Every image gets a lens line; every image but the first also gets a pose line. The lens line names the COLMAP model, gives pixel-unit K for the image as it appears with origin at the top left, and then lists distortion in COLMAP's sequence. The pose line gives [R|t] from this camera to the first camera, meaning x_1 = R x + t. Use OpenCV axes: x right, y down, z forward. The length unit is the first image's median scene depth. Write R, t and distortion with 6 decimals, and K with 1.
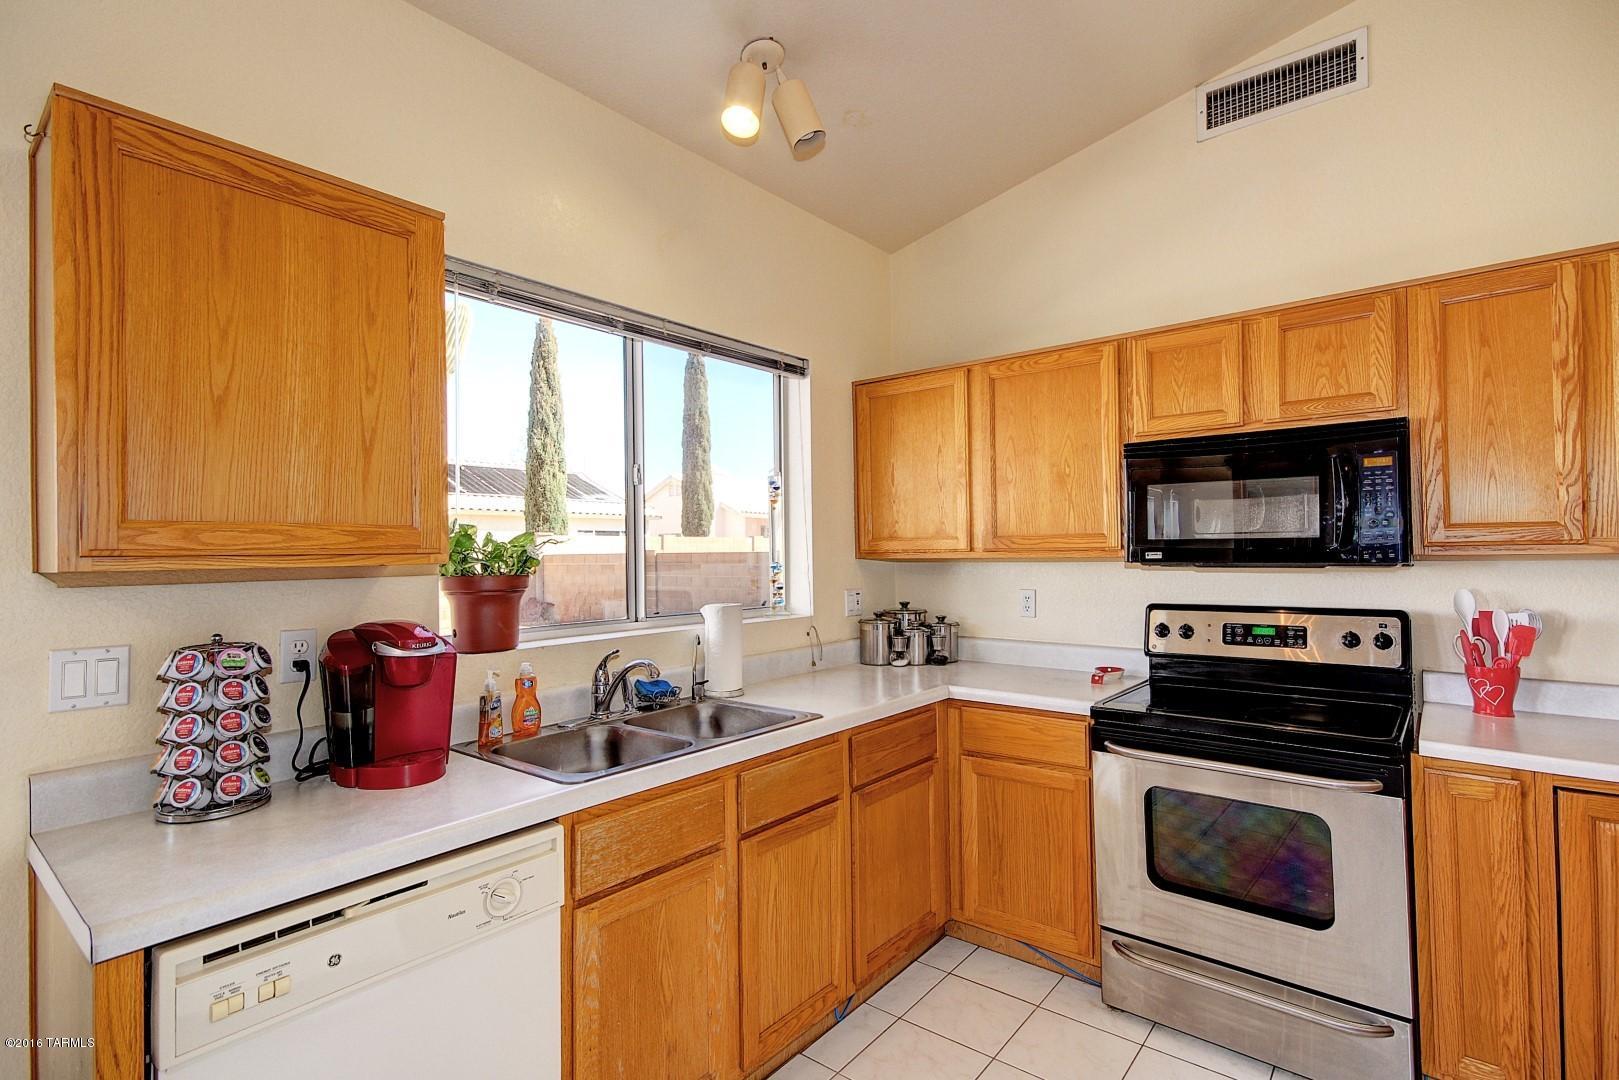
lens RADIAL K [[766.9, 0, 808.6], [0, 766.9, 539.5], [0, 0, 1]] dist [0.014051, -0.006194]
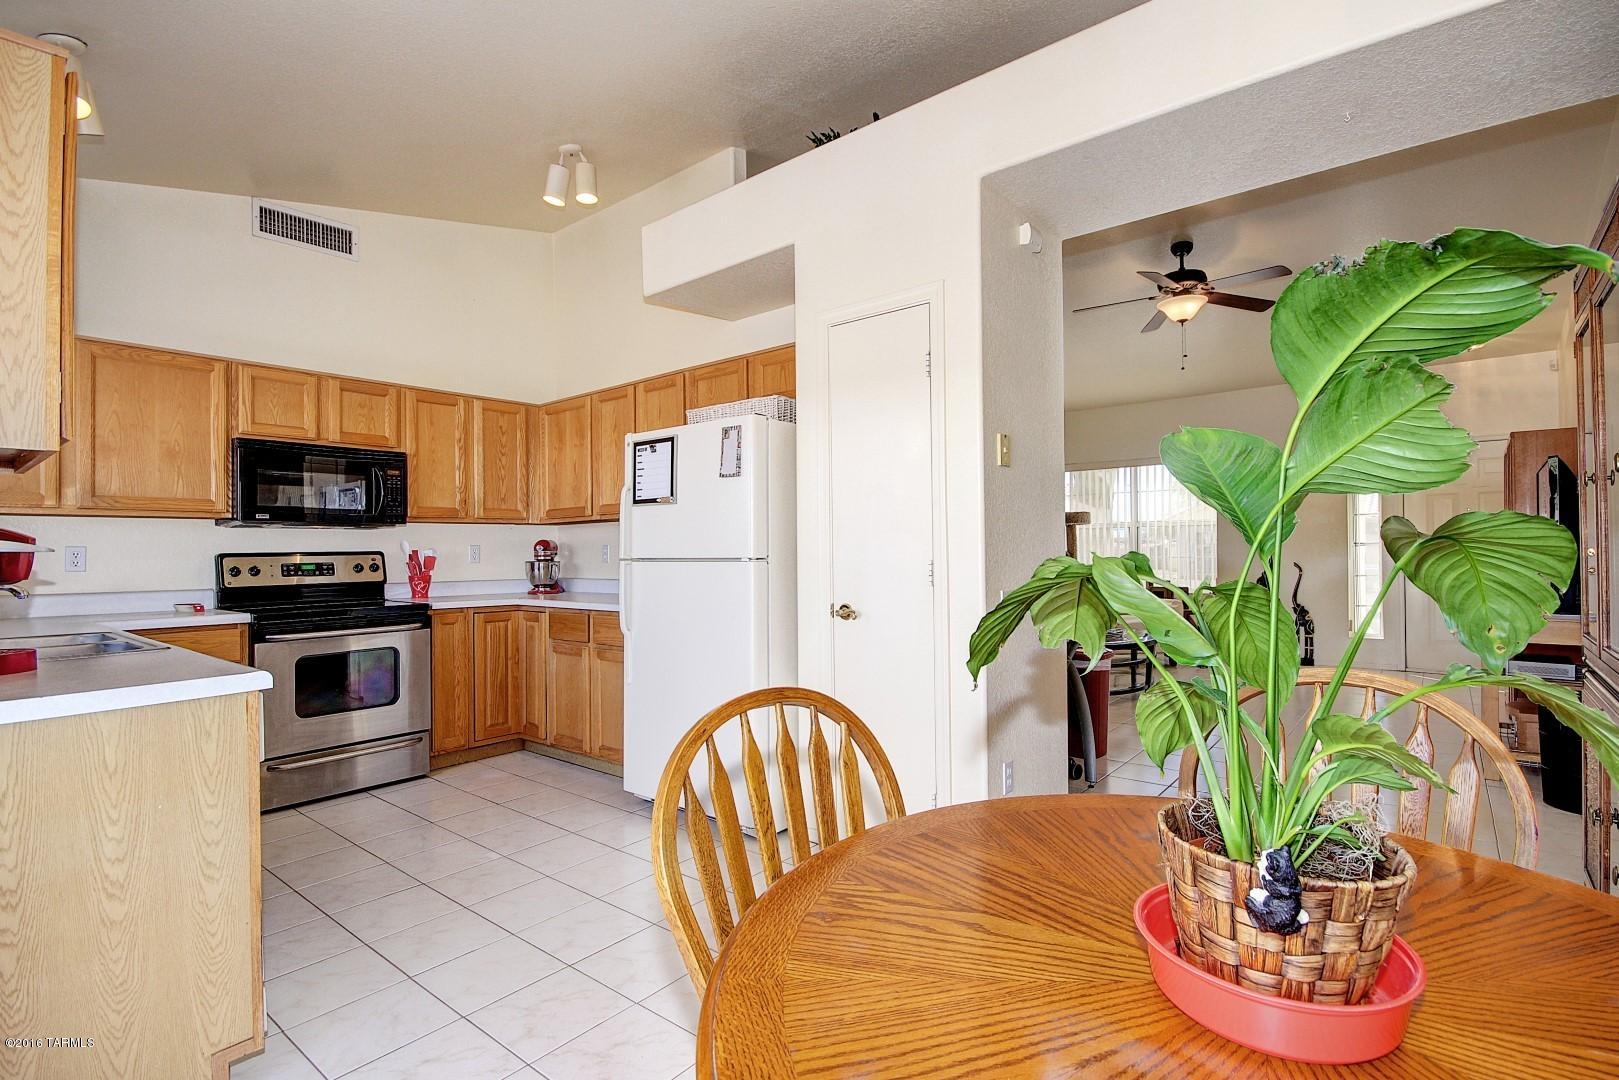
lens RADIAL K [[766.9, 0, 846.0], [0, 766.9, 541.1], [0, 0, 1]] dist [0.014051, -0.006194]
pose [[-0.028652, 0.024613, 0.999286, -1.128425], [-0.002232, 0.999693, -0.024687, 0.108206], [-0.999587, -0.002938, -0.028588, -0.089494]]
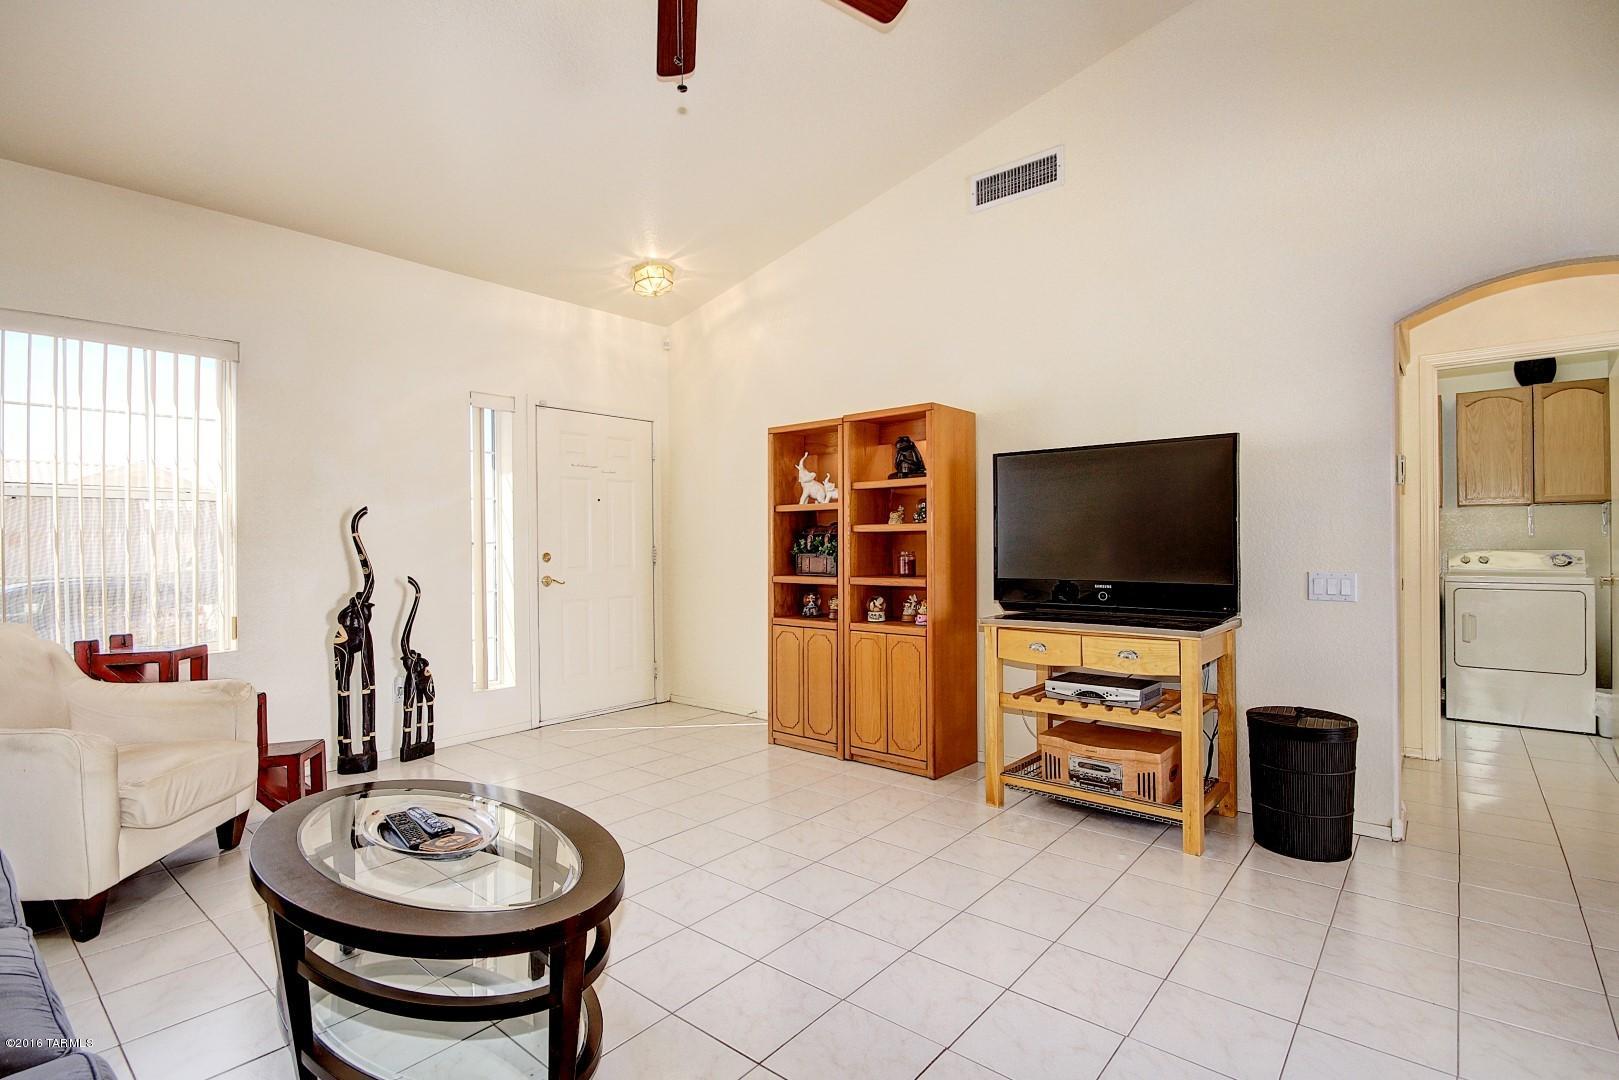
lens RADIAL K [[766.9, 0, 819.7], [0, 766.9, 541.5], [0, 0, 1]] dist [0.014051, -0.006194]
pose [[-0.999726, 0.021748, -0.008708, 0.787420], [0.021908, 0.999583, -0.018834, 0.087794], [0.008295, -0.019020, -0.999785, -0.221232]]
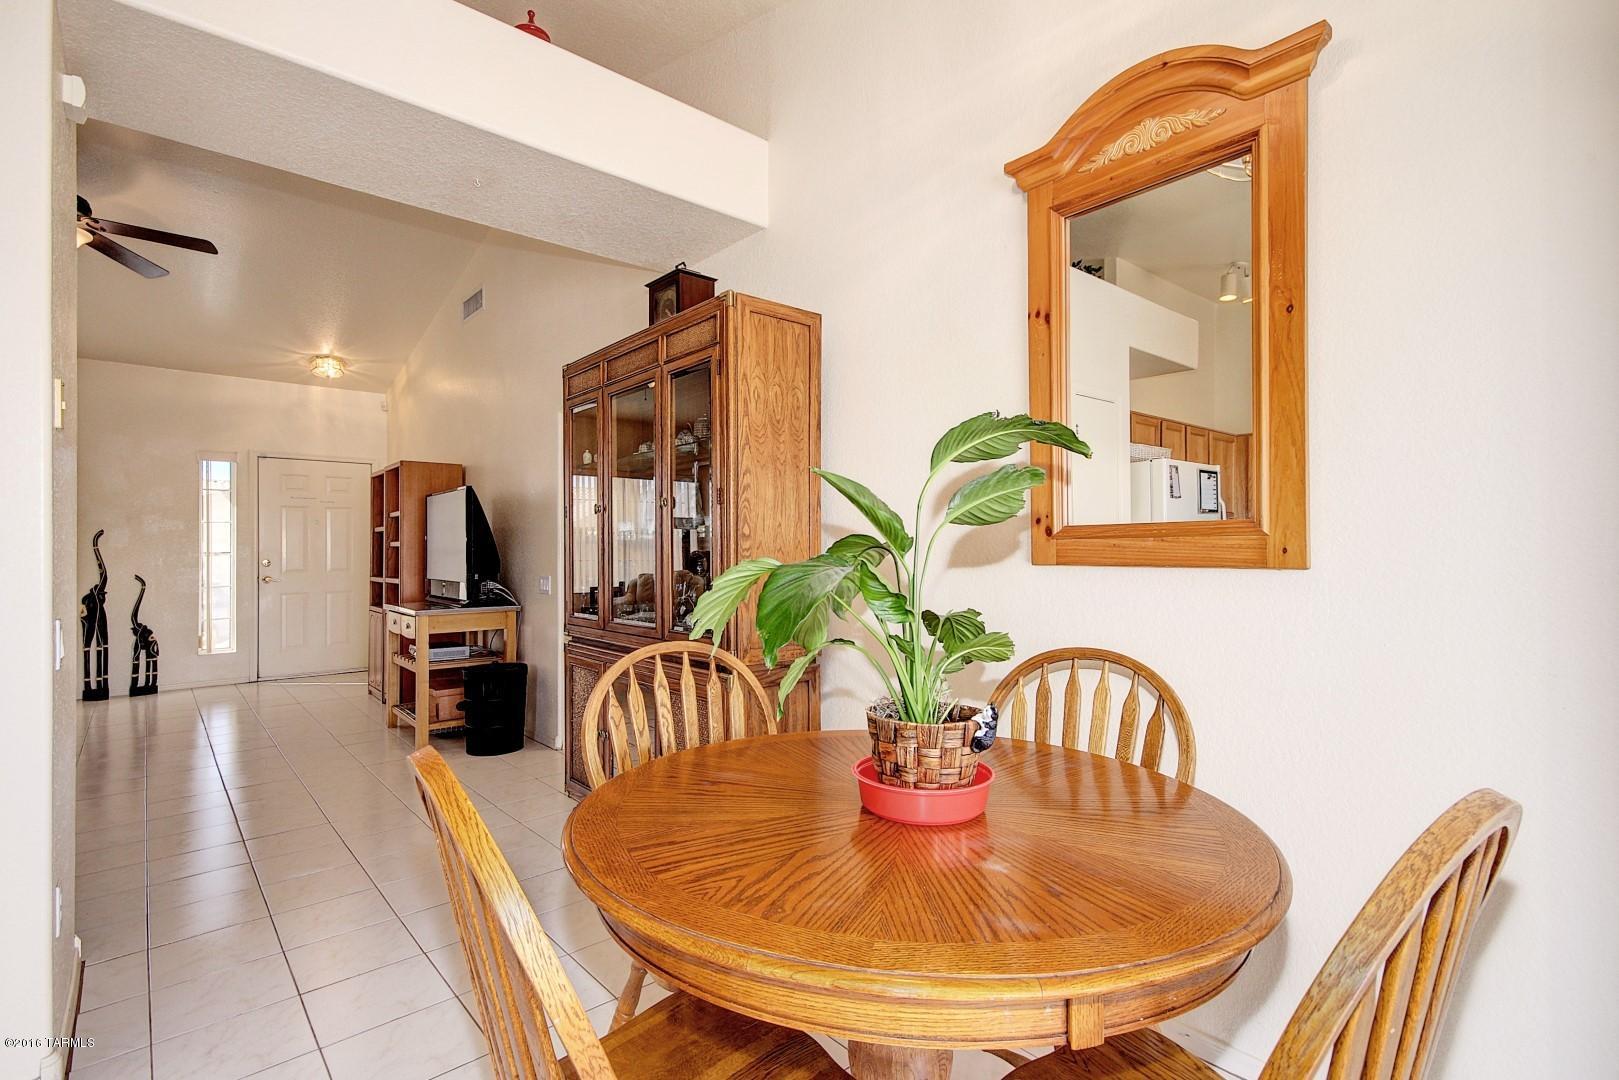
lens RADIAL K [[766.9, 0, 824.3], [0, 766.9, 540.2], [0, 0, 1]] dist [0.014051, -0.006194]
pose [[-0.989856, 0.019480, 0.140732, -0.835410], [0.015064, 0.999362, -0.032379, 0.113529], [-0.141273, -0.029931, -0.989518, 0.274769]]
